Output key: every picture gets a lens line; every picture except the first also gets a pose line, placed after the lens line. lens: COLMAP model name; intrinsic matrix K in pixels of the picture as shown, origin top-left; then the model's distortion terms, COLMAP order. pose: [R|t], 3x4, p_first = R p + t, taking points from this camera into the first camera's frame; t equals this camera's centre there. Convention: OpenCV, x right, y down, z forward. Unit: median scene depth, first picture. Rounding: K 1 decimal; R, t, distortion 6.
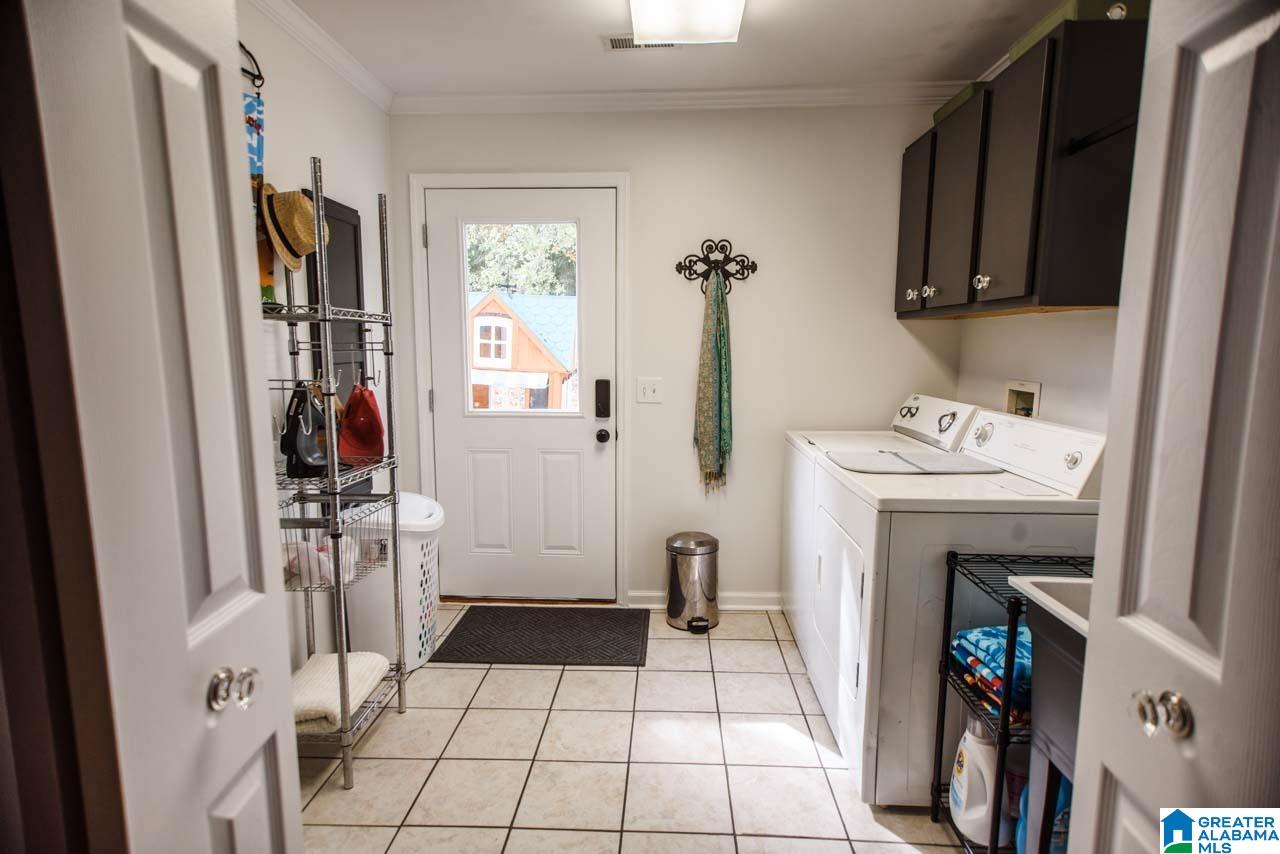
lens RADIAL K [[662.0, 0, 642.3], [0, 662.0, 433.9], [0, 0, 1]] dist [0.004758, 0.000994]
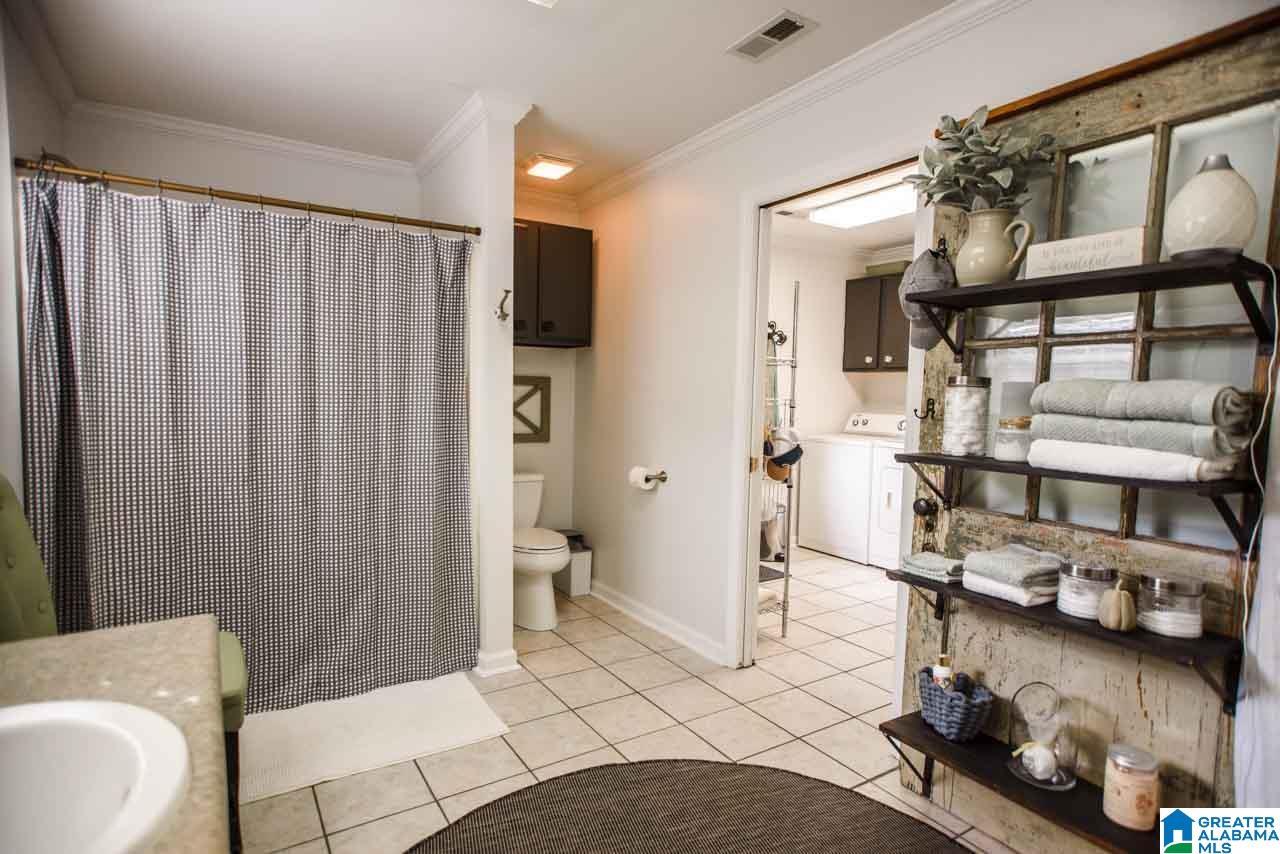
lens RADIAL K [[671.5, 0, 643.1], [0, 671.5, 432.4], [0, 0, 1]] dist [0.012132, 0.000743]
pose [[0.818123, -0.022125, 0.574618, -1.097702], [0.060862, 0.996978, -0.048267, 0.043336], [-0.571814, 0.074461, 0.816997, -0.156323]]
